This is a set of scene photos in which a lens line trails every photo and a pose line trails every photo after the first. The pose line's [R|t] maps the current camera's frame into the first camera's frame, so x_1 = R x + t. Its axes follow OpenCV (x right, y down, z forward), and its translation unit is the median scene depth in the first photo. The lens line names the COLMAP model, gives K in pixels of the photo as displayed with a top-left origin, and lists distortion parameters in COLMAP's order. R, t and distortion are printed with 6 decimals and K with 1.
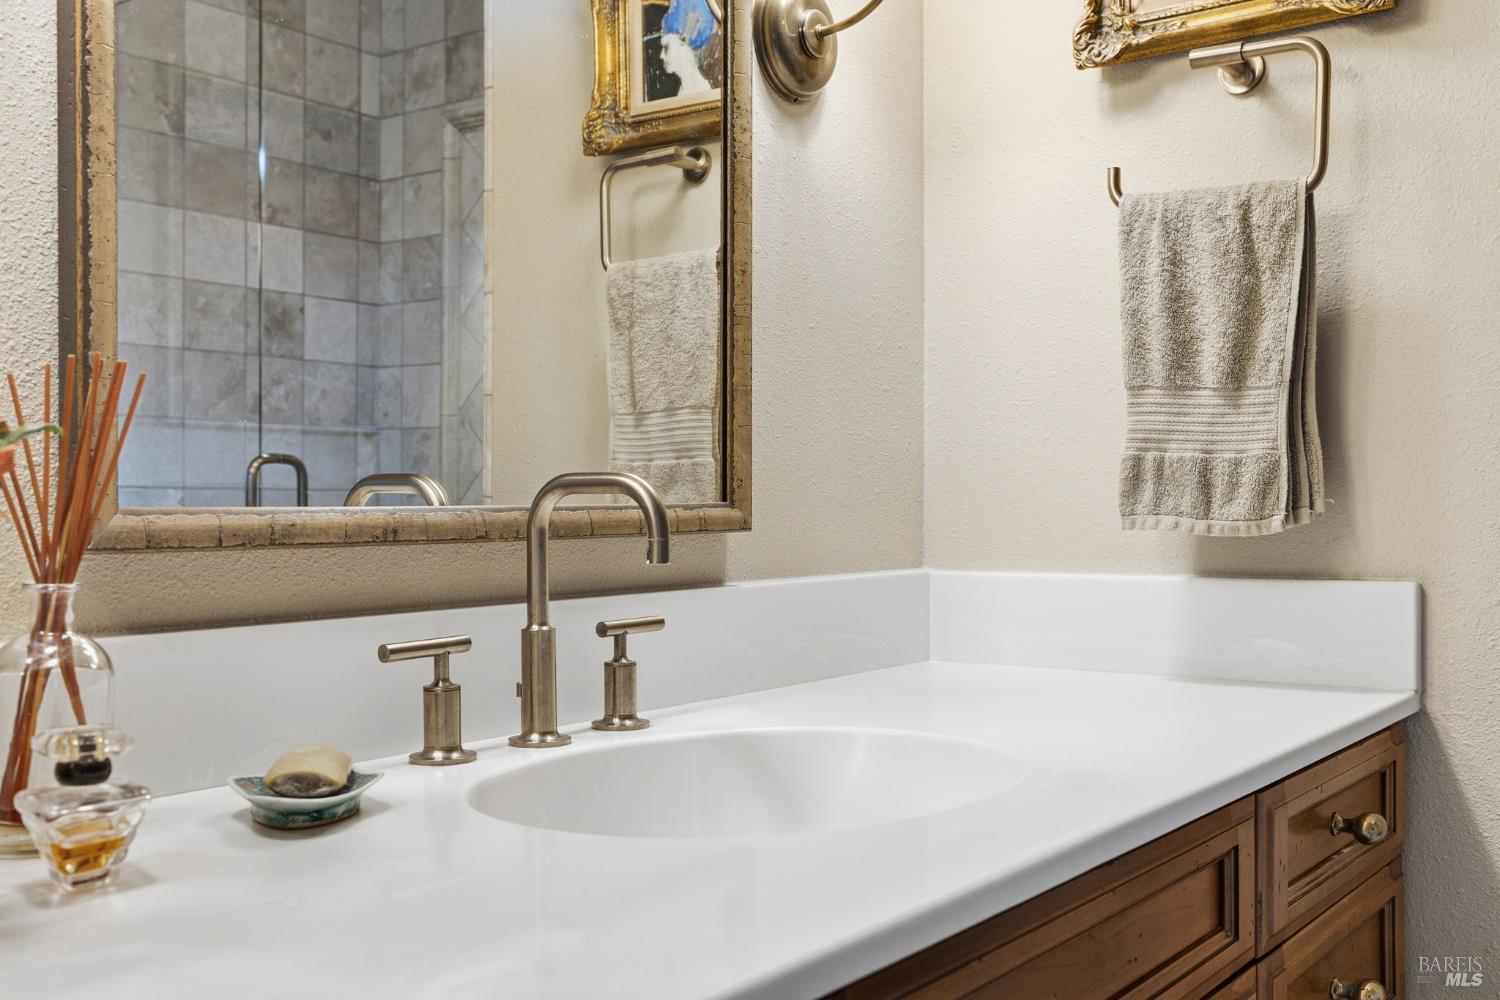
lens RADIAL K [[1478.9, 0, 750.0], [0, 1478.9, 500.0], [0, 0, 1]] dist [0.010823, 0.012947]
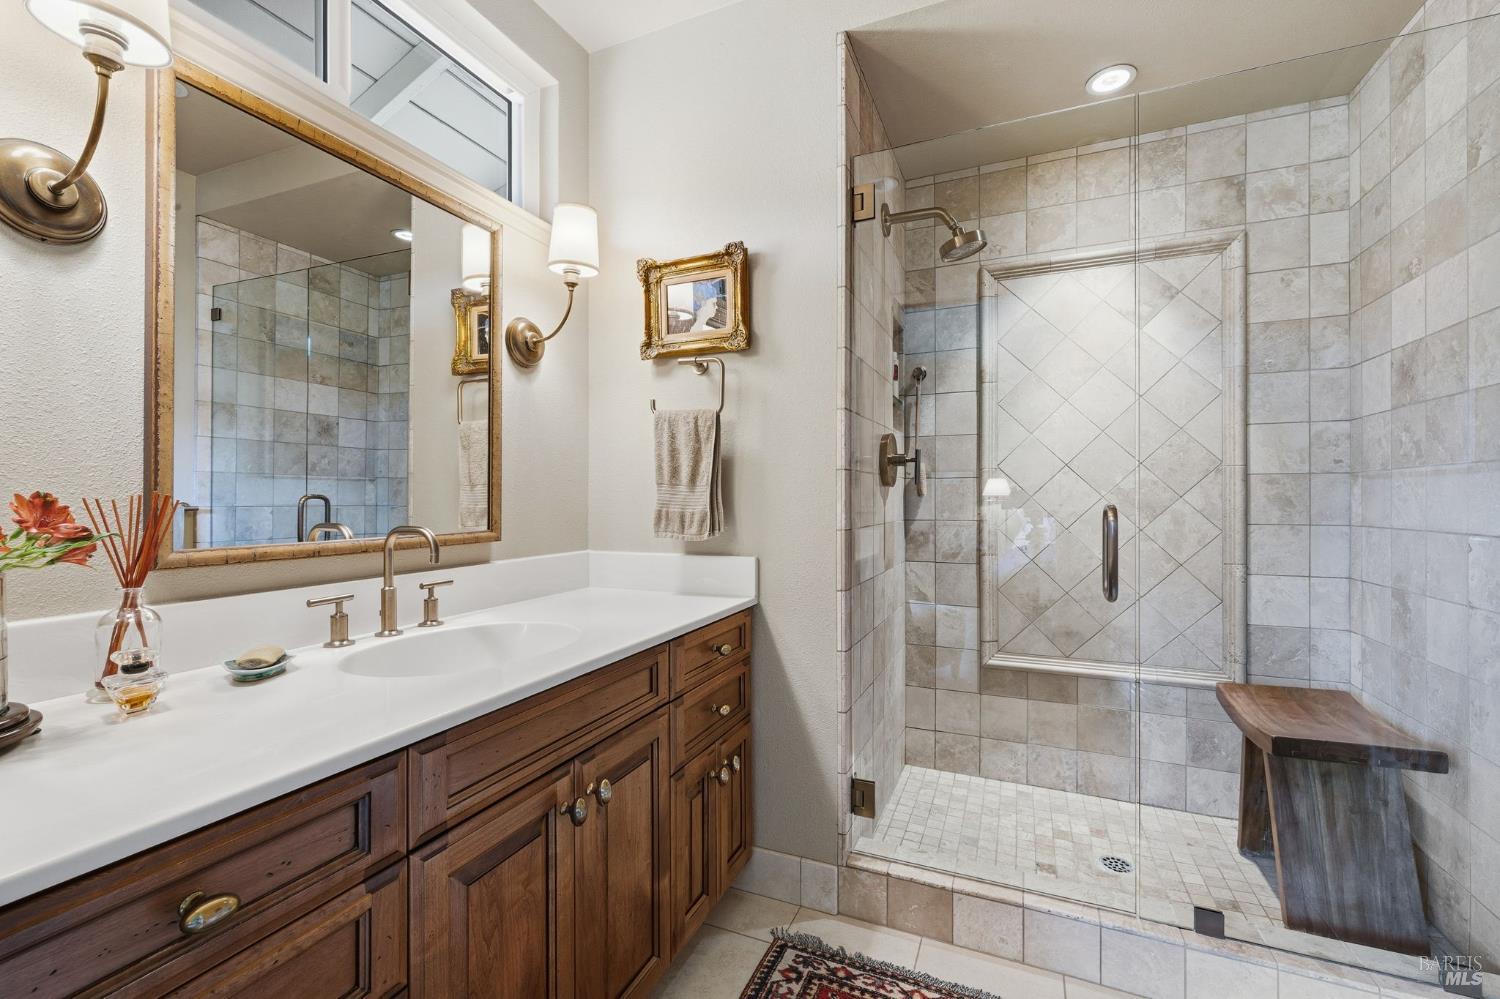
lens RADIAL K [[639.3, 0, 749.6], [0, 639.3, 493.0], [0, 0, 1]] dist [-0.000333, 0.000209]
pose [[0.970865, 0.005719, 0.239560, 0.149163], [-0.004443, 0.999973, -0.005868, -0.055376], [-0.239587, 0.004633, 0.970864, -0.148048]]
